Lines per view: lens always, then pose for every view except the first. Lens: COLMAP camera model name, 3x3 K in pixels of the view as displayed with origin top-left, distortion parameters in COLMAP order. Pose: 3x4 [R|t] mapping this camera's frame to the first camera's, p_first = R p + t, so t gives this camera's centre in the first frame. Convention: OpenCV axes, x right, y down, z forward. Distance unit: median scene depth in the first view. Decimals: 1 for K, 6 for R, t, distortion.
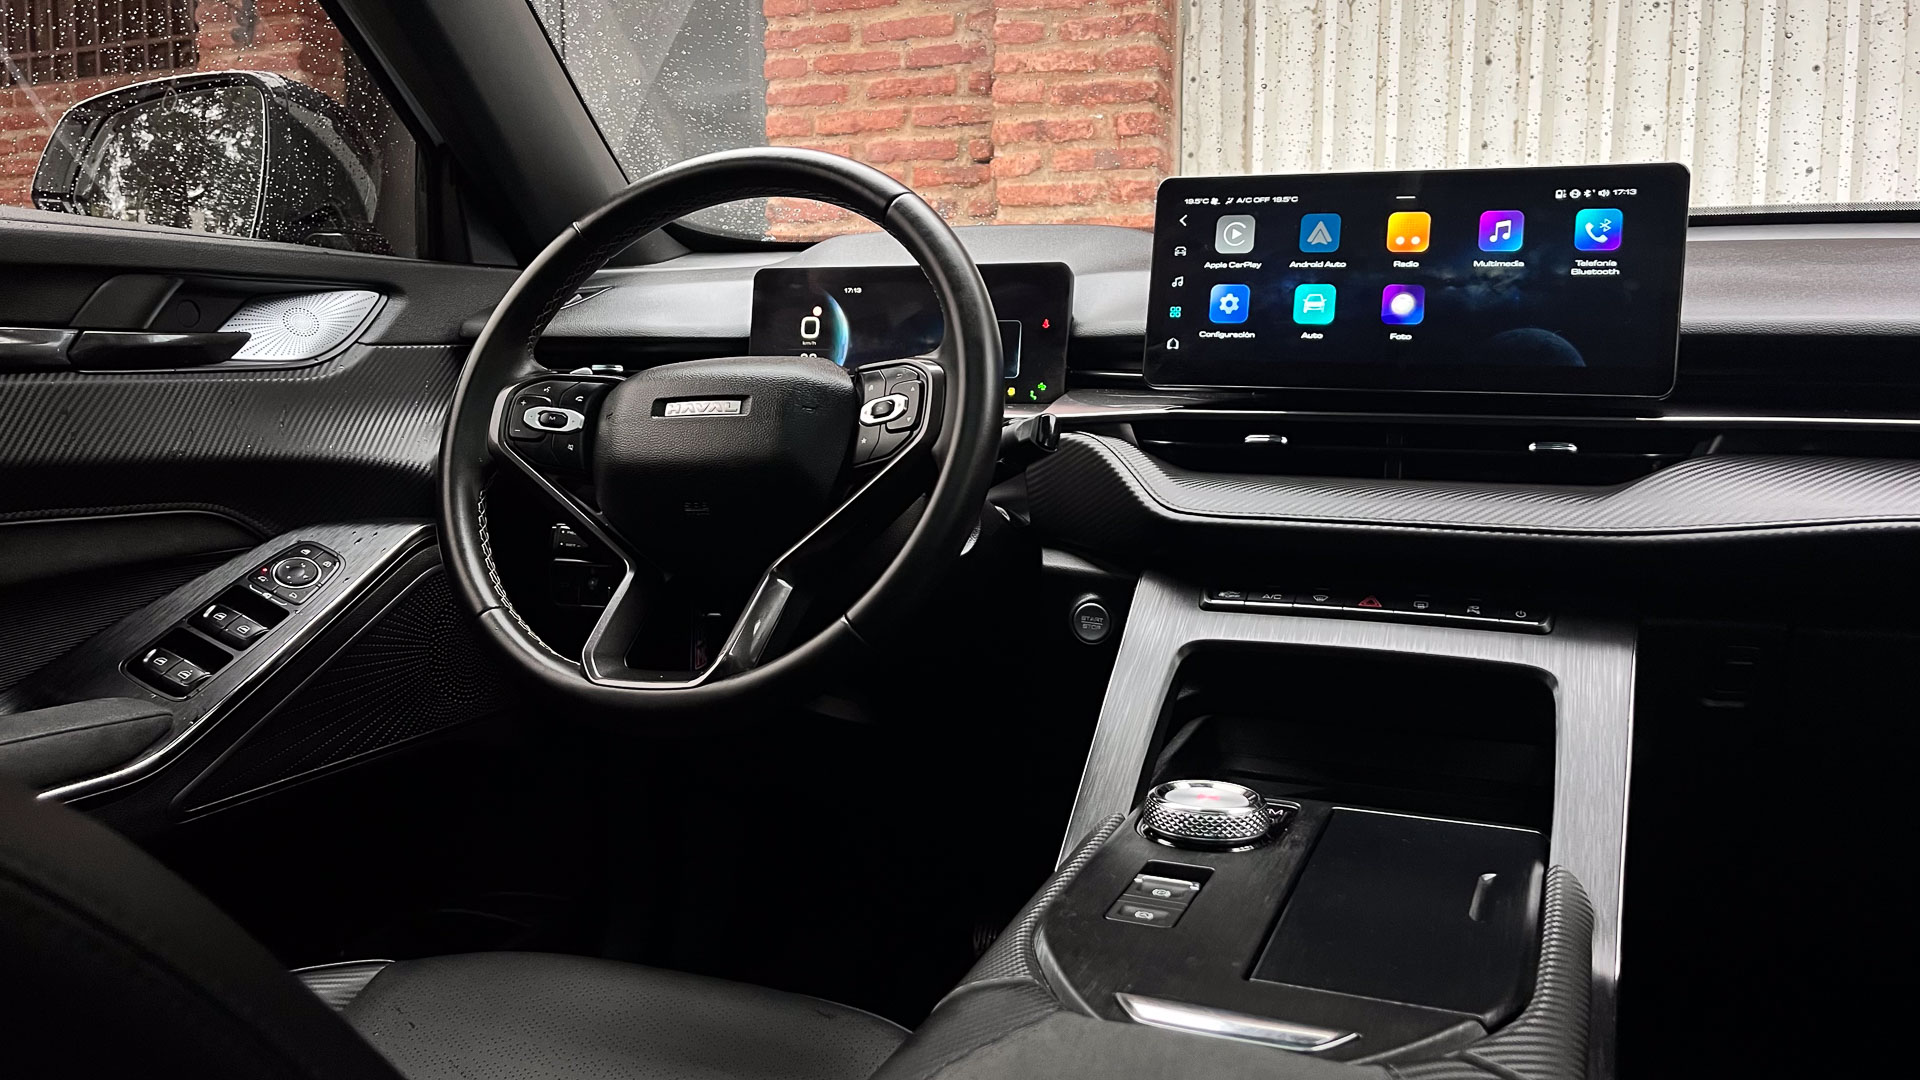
lens RADIAL K [[1448.5, 0, 960.0], [0, 1448.5, 540.0], [0, 0, 1]] dist [0.061981, -0.153337]
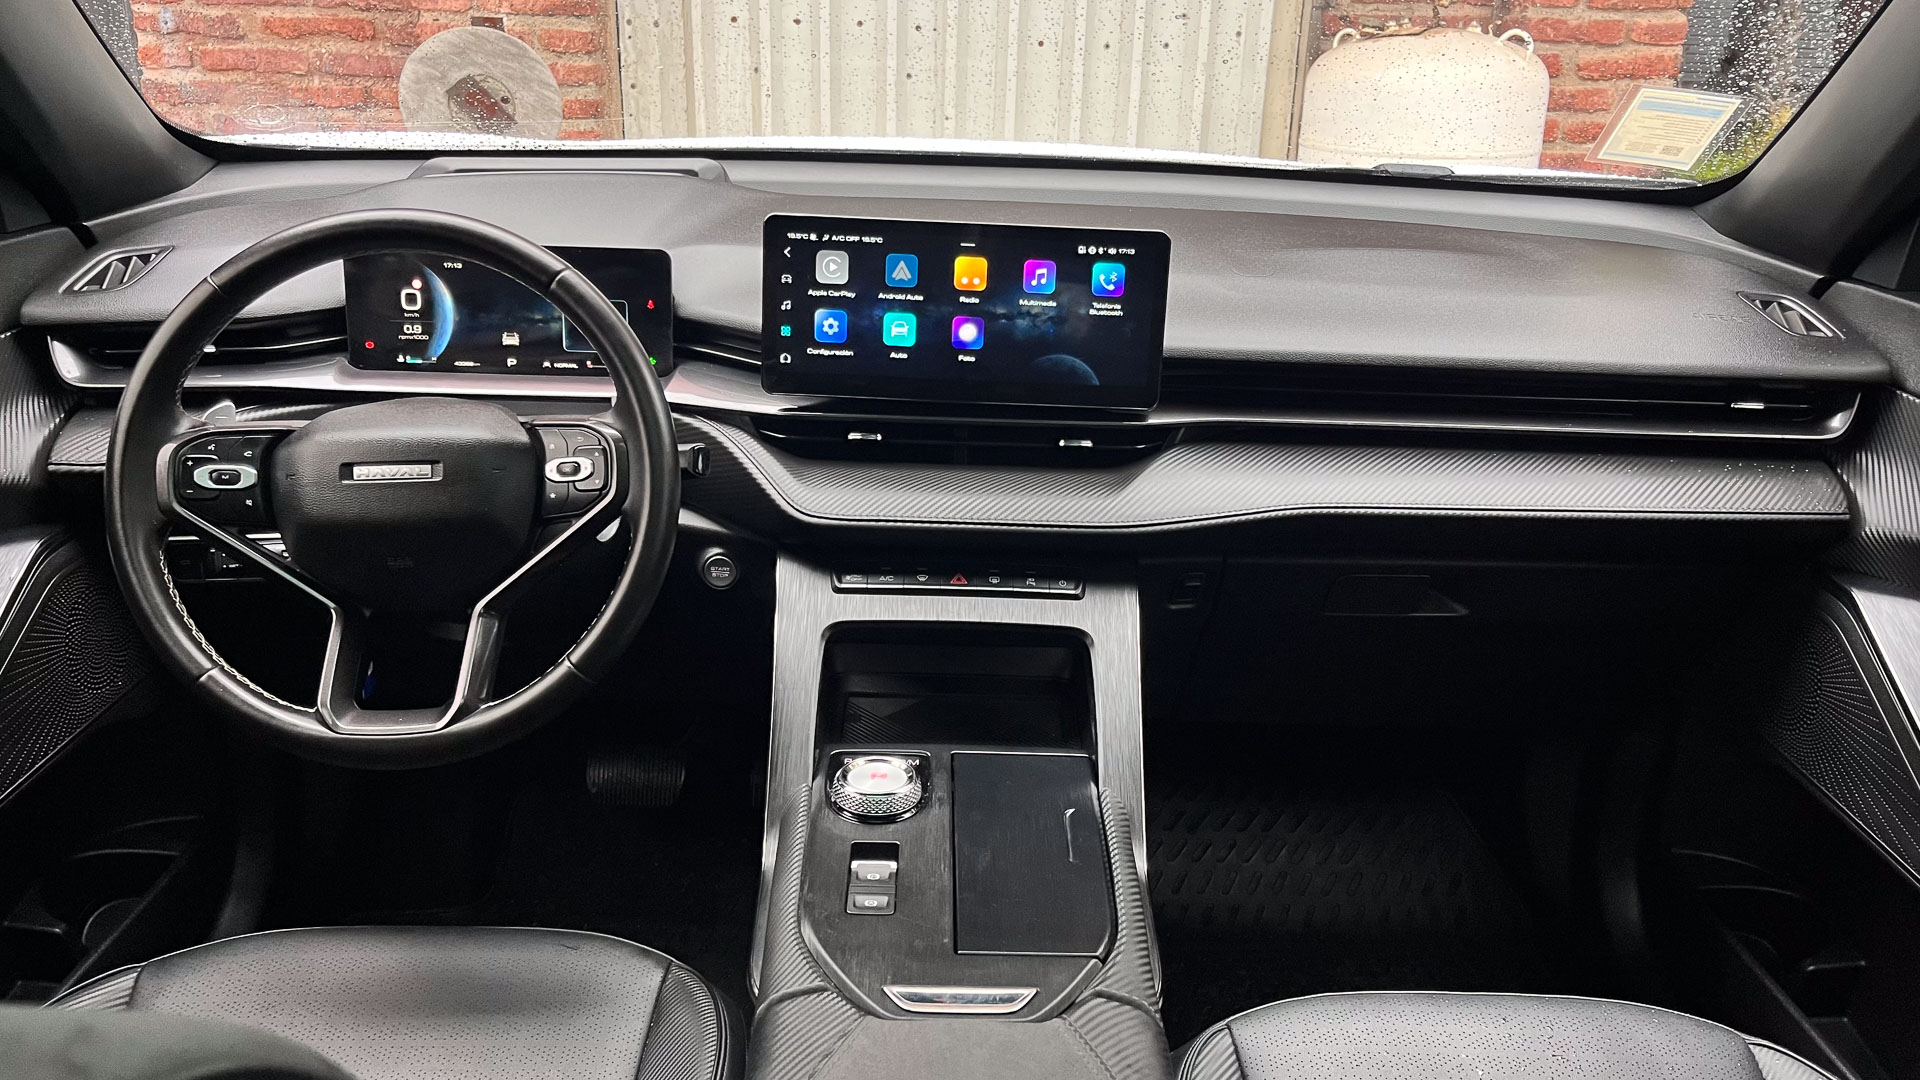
lens RADIAL K [[1471.9, 0, 960.0], [0, 1471.9, 540.0], [0, 0, 1]] dist [0.010659, -0.002960]
pose [[0.920278, -0.118187, 0.372988, -0.201180], [0.018574, 0.965409, 0.260076, -0.319524], [-0.390824, -0.232415, 0.890640, -0.181057]]
